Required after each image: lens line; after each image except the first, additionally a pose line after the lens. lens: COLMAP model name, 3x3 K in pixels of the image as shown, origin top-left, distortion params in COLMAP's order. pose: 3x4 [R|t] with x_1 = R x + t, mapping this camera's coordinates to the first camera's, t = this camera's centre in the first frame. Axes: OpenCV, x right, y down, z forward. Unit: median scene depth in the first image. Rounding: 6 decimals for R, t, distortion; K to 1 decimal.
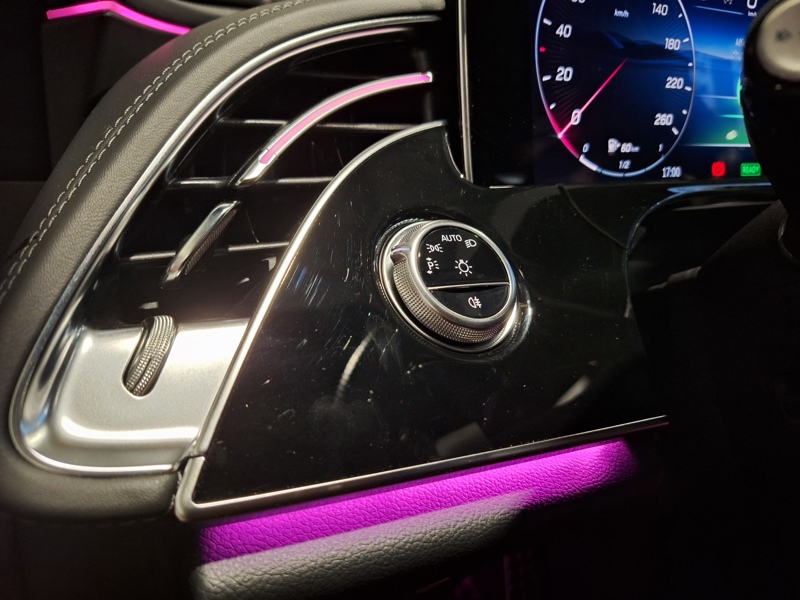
lens RADIAL K [[562.2, 0, 405.2], [0, 562.2, 302.6], [0, 0, 1]] dist [0.007981, -0.026160]
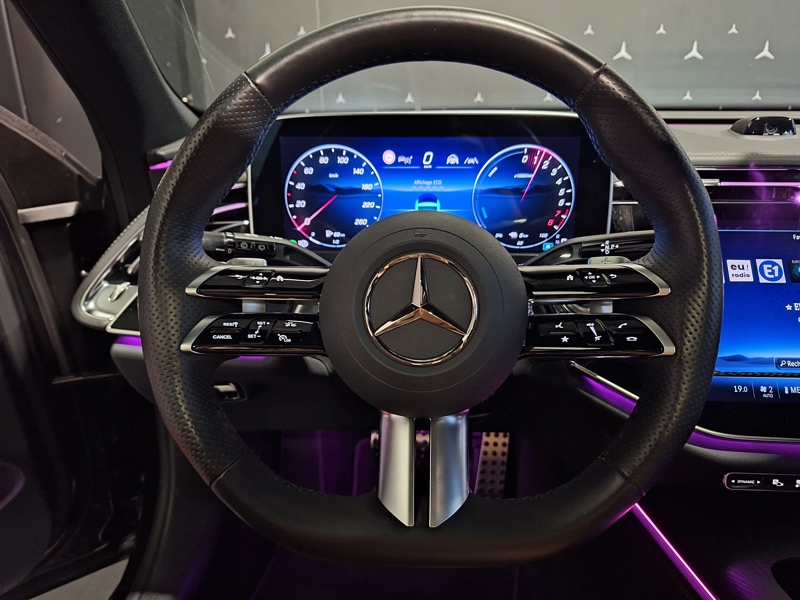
lens RADIAL K [[562.2, 0, 400.1], [0, 562.2, 317.0], [0, 0, 1]] dist [0.007981, -0.026160]
pose [[0.878221, 0.200448, -0.434222, 1.696380], [-0.126964, 0.973067, 0.192405, -0.429480], [0.461095, -0.113844, 0.880018, -0.912655]]
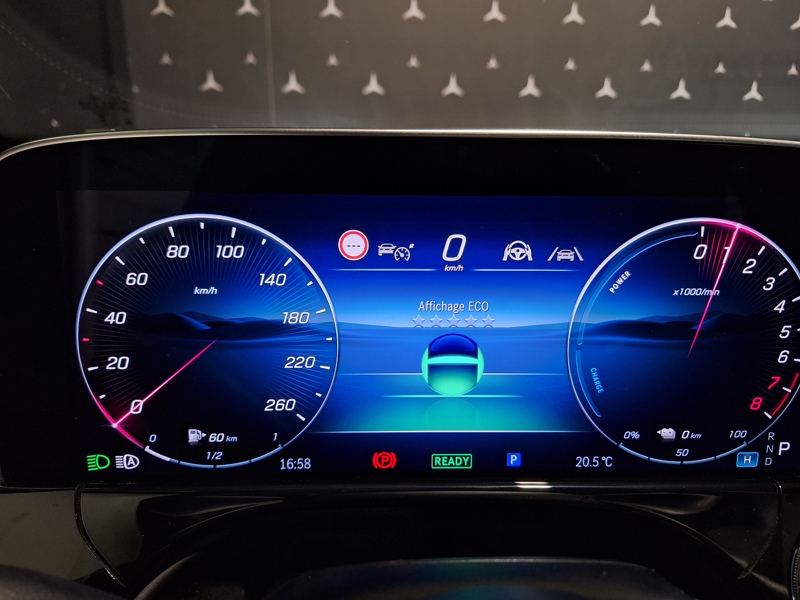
lens RADIAL K [[562.2, 0, 402.5], [0, 562.2, 303.0], [0, 0, 1]] dist [0.007981, -0.026160]
pose [[0.917392, 0.139134, -0.372872, 0.970647], [-0.127061, 0.990262, 0.056895, -0.579109], [0.377157, -0.004818, 0.926137, 0.321965]]
